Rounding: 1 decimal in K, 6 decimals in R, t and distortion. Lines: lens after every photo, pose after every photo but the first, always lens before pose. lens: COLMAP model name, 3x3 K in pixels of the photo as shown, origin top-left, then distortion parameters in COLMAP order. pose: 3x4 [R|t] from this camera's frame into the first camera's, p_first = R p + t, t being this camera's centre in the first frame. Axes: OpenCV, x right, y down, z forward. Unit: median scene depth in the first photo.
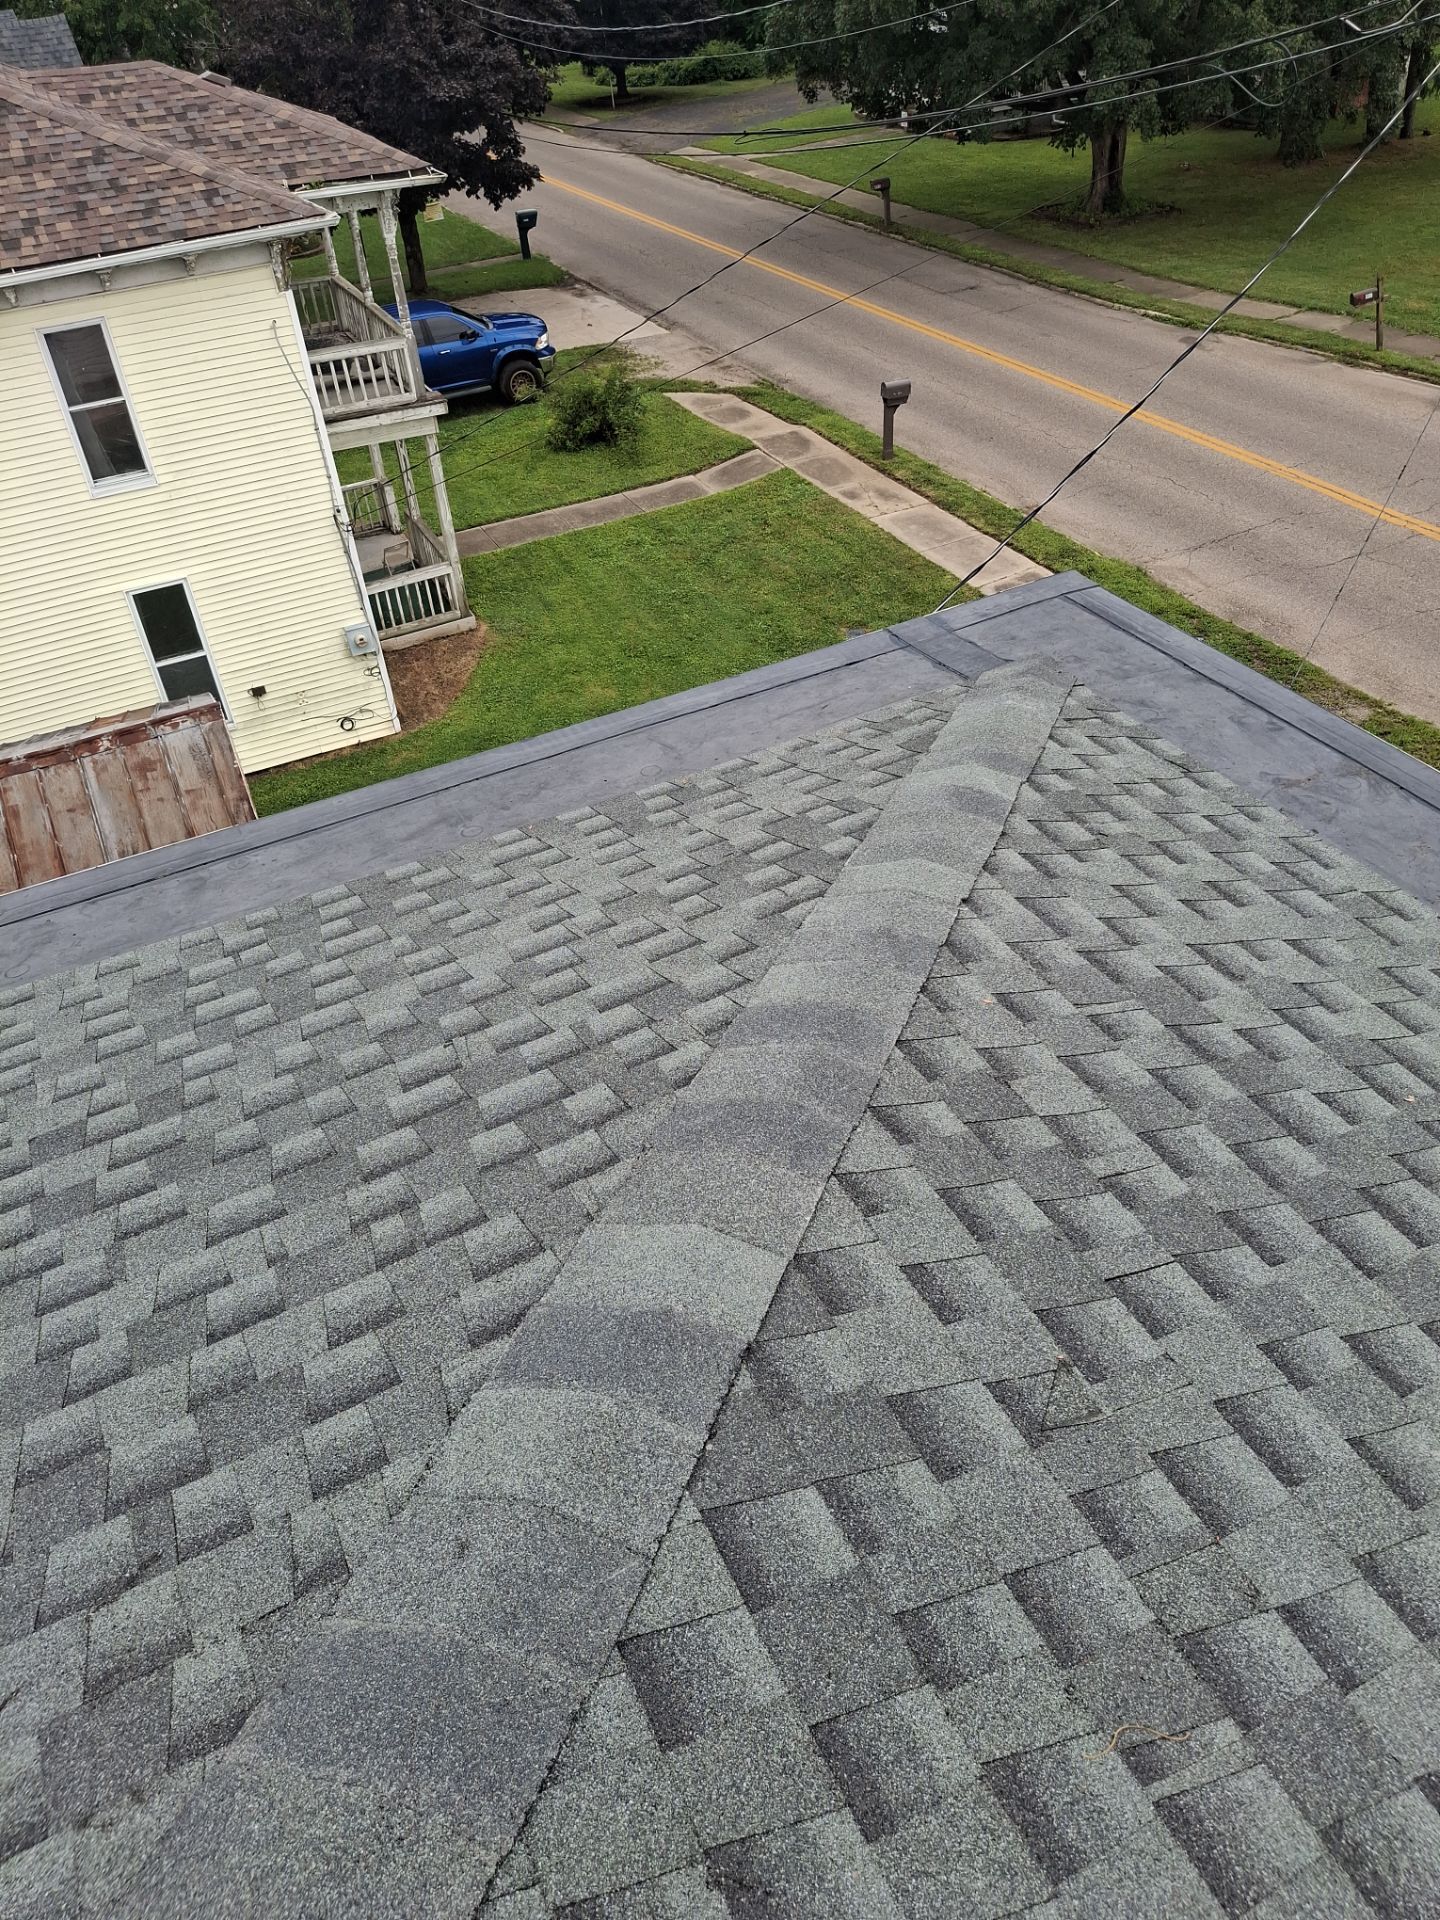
lens RADIAL K [[1474.5, 0, 721.9], [0, 1474.5, 944.1], [0, 0, 1]] dist [0.009114, -0.006636]
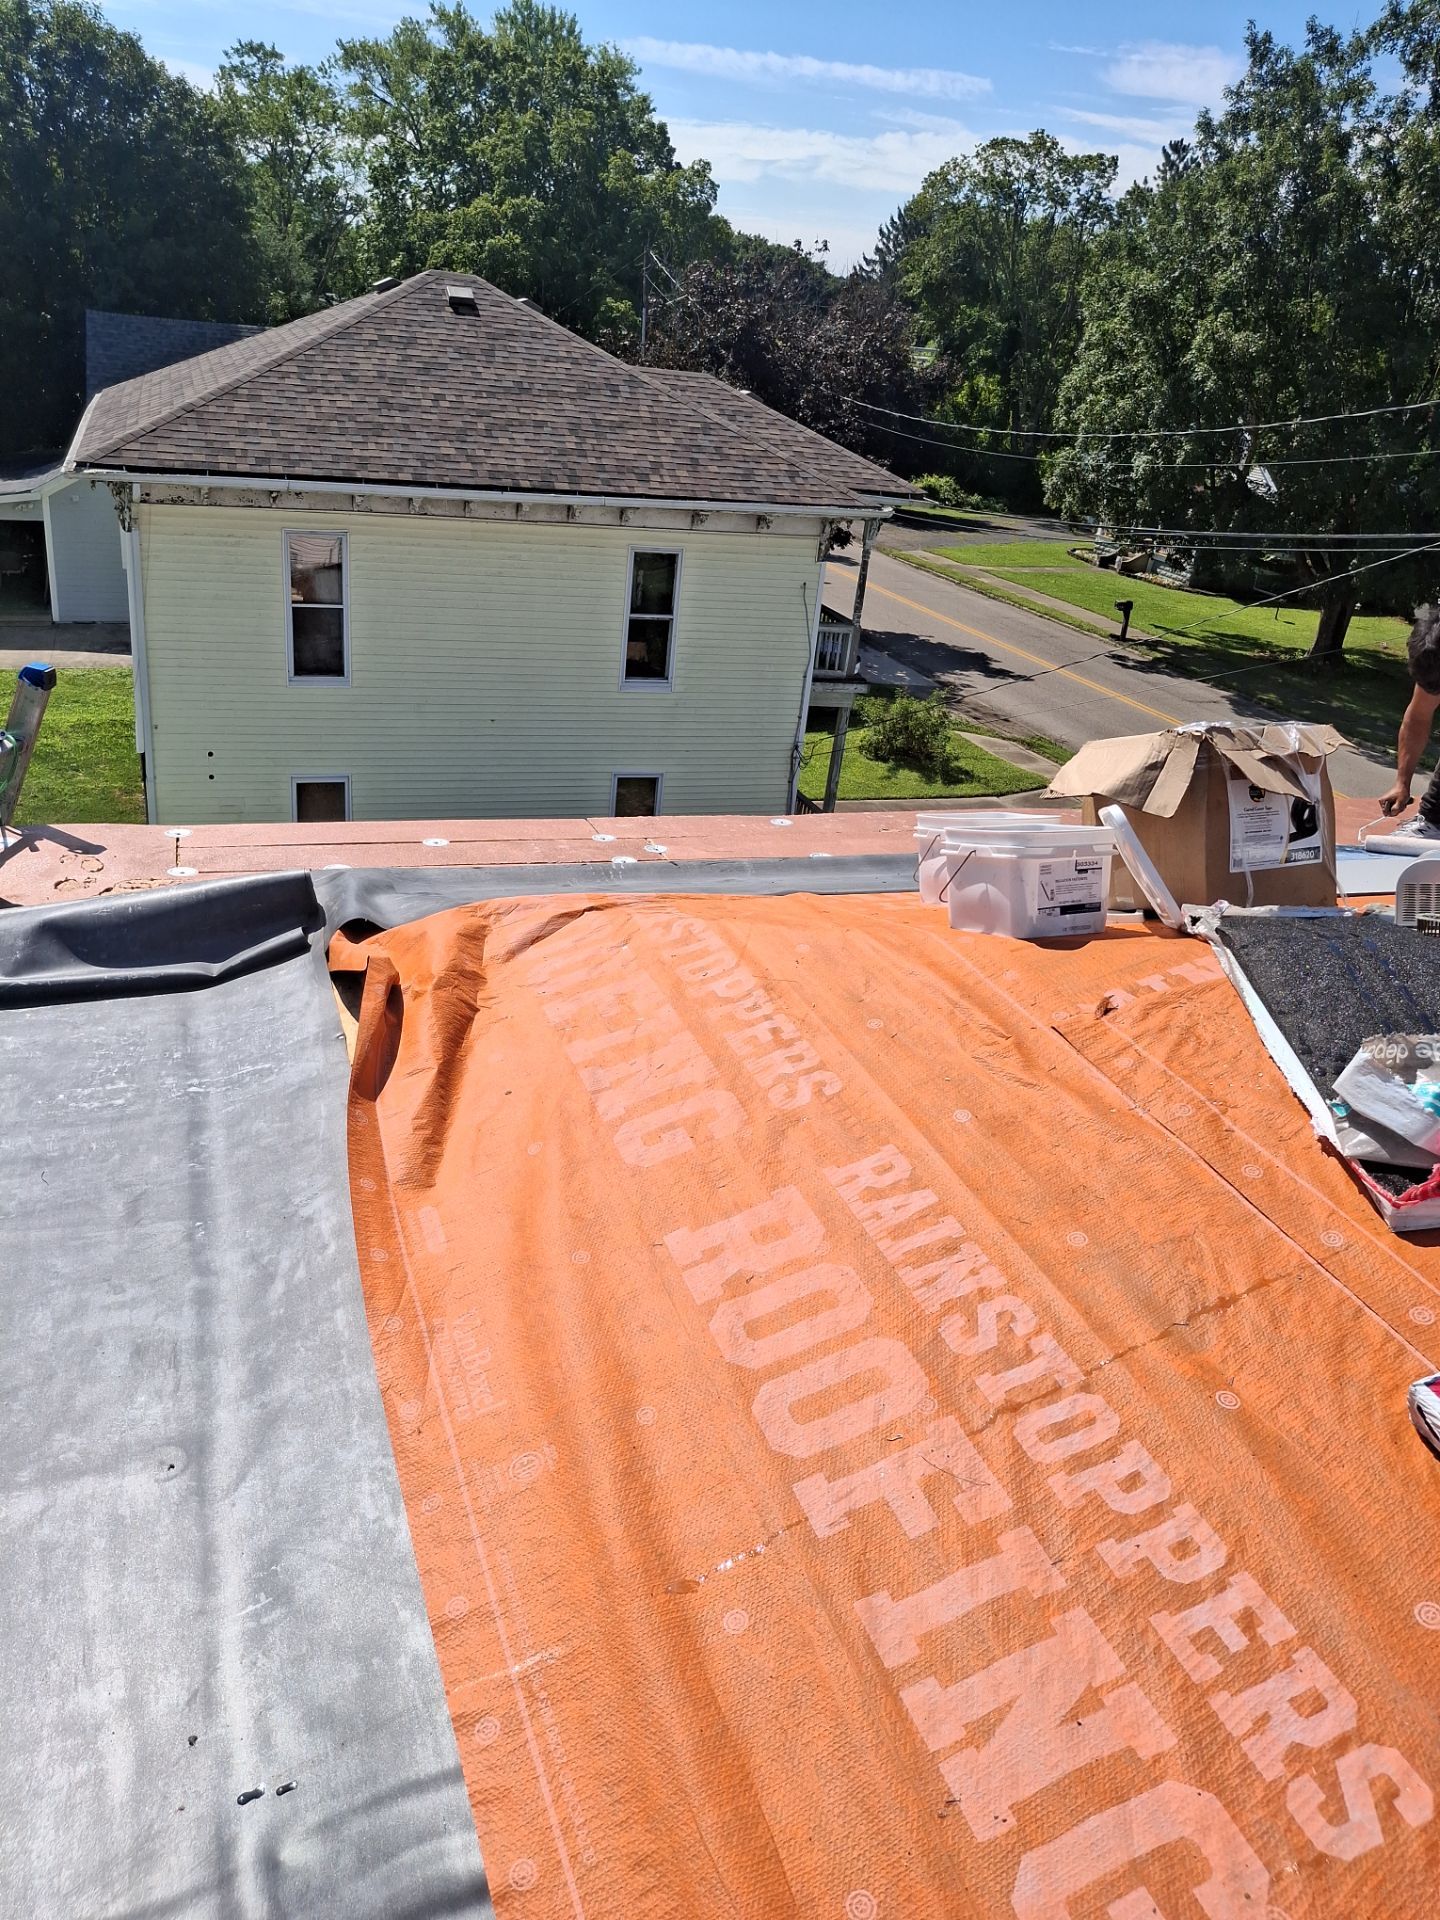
lens RADIAL K [[1470.9, 0, 720.0], [0, 1470.9, 960.0], [0, 0, 1]] dist [0.102946, -0.248476]
pose [[0.979779, 0.198950, -0.021276, -0.264431], [-0.198507, 0.953222, -0.227953, 0.143452], [-0.025071, 0.227566, 0.973440, -0.082519]]
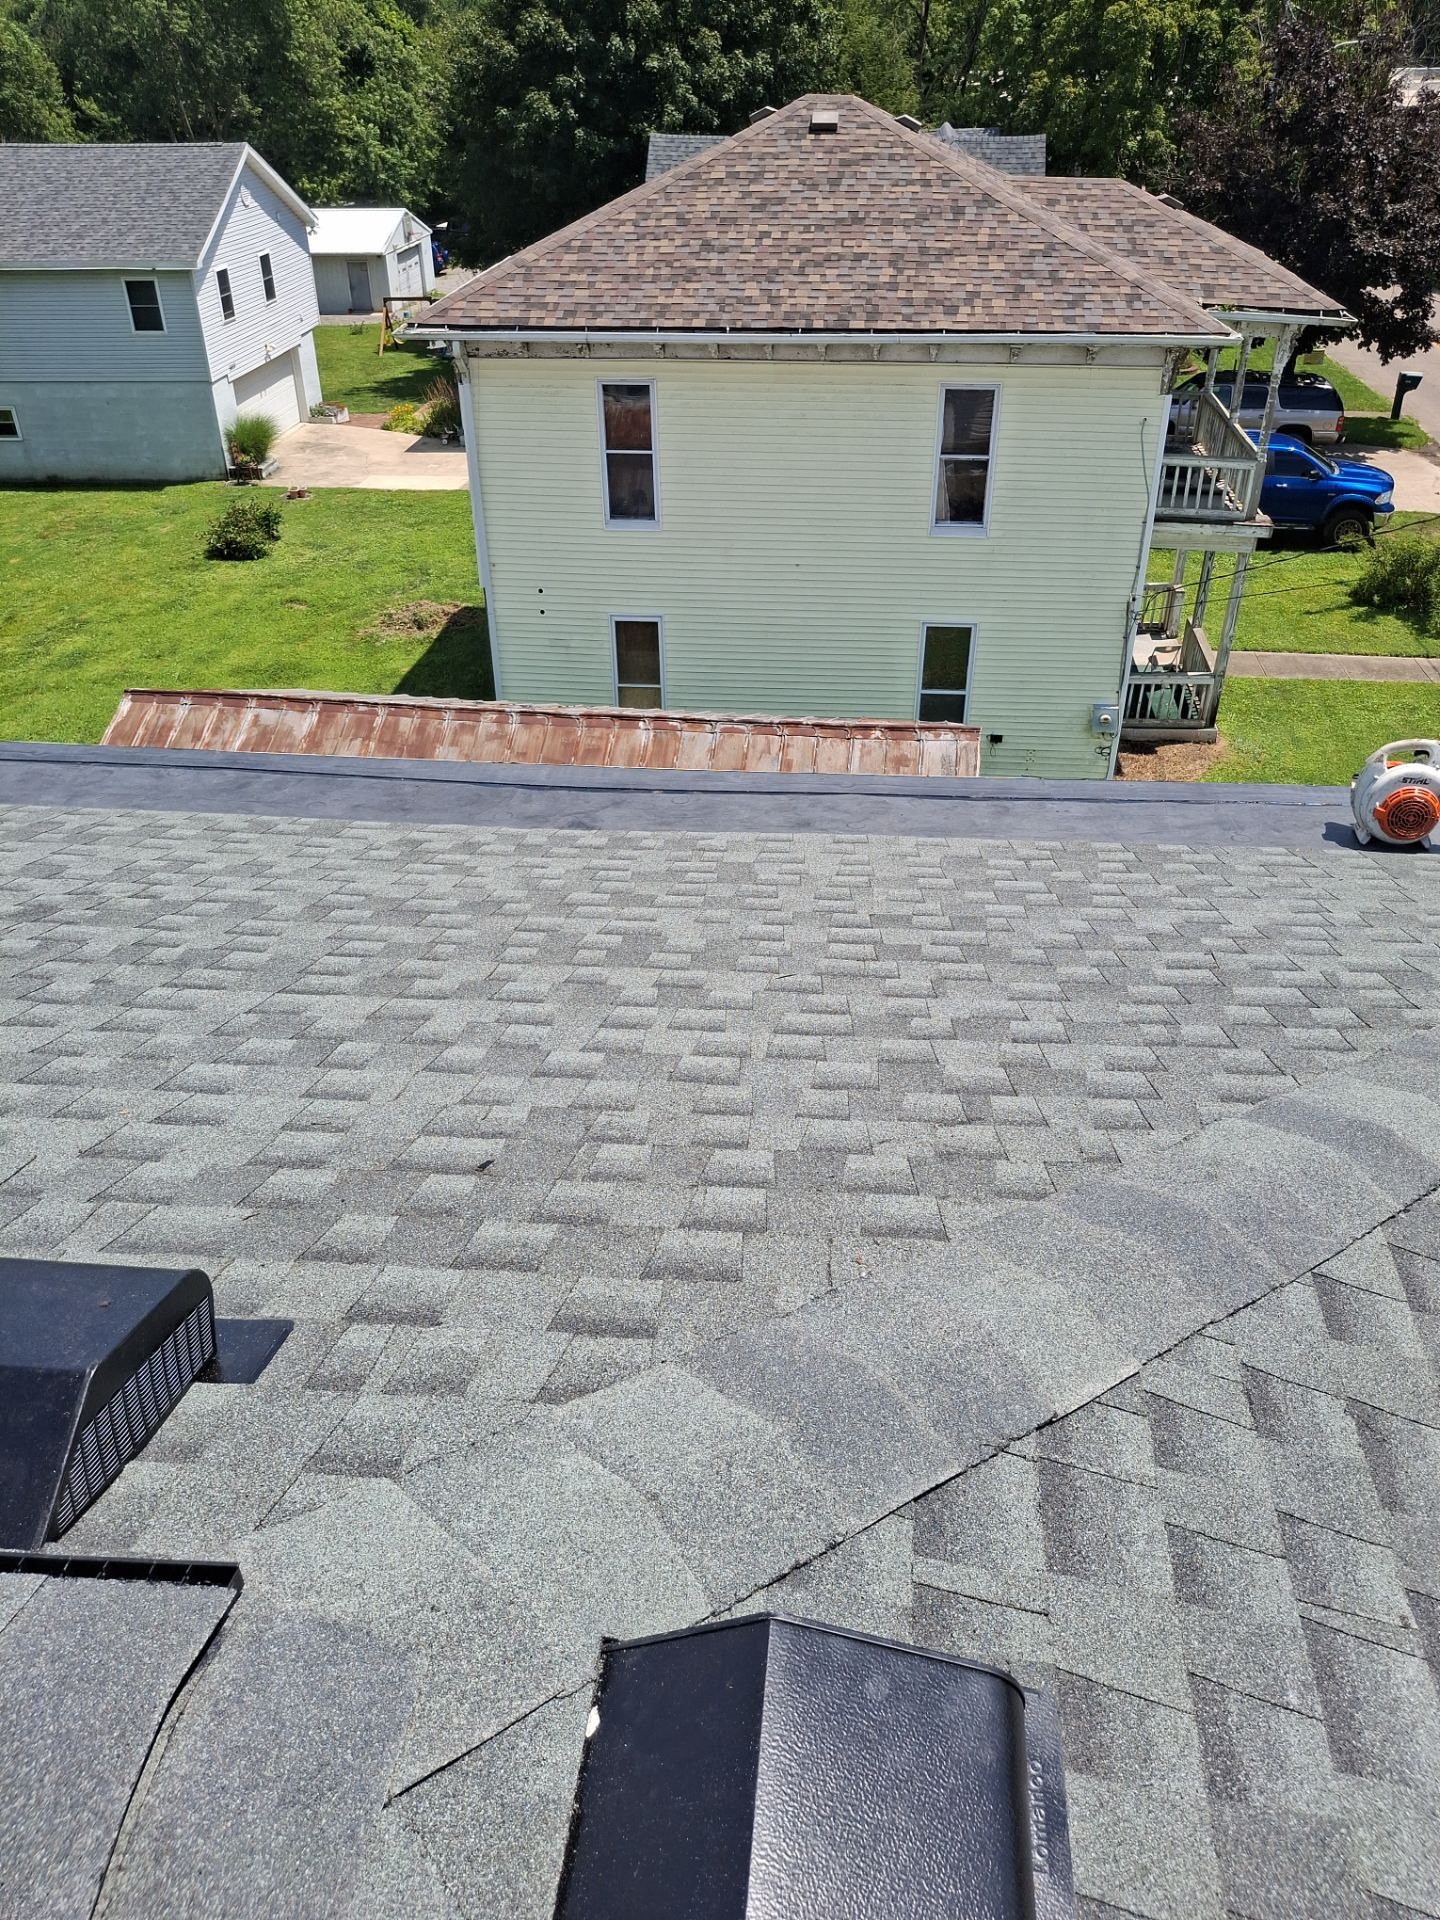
lens RADIAL K [[1485.3, 0, 717.0], [0, 1485.3, 929.0], [0, 0, 1]] dist [0.010467, -0.043092]
pose [[0.851293, 0.332610, -0.405797, -0.007279], [-0.363542, 0.931577, 0.000915, 0.032035], [0.378336, 0.146746, 0.913963, -0.041972]]
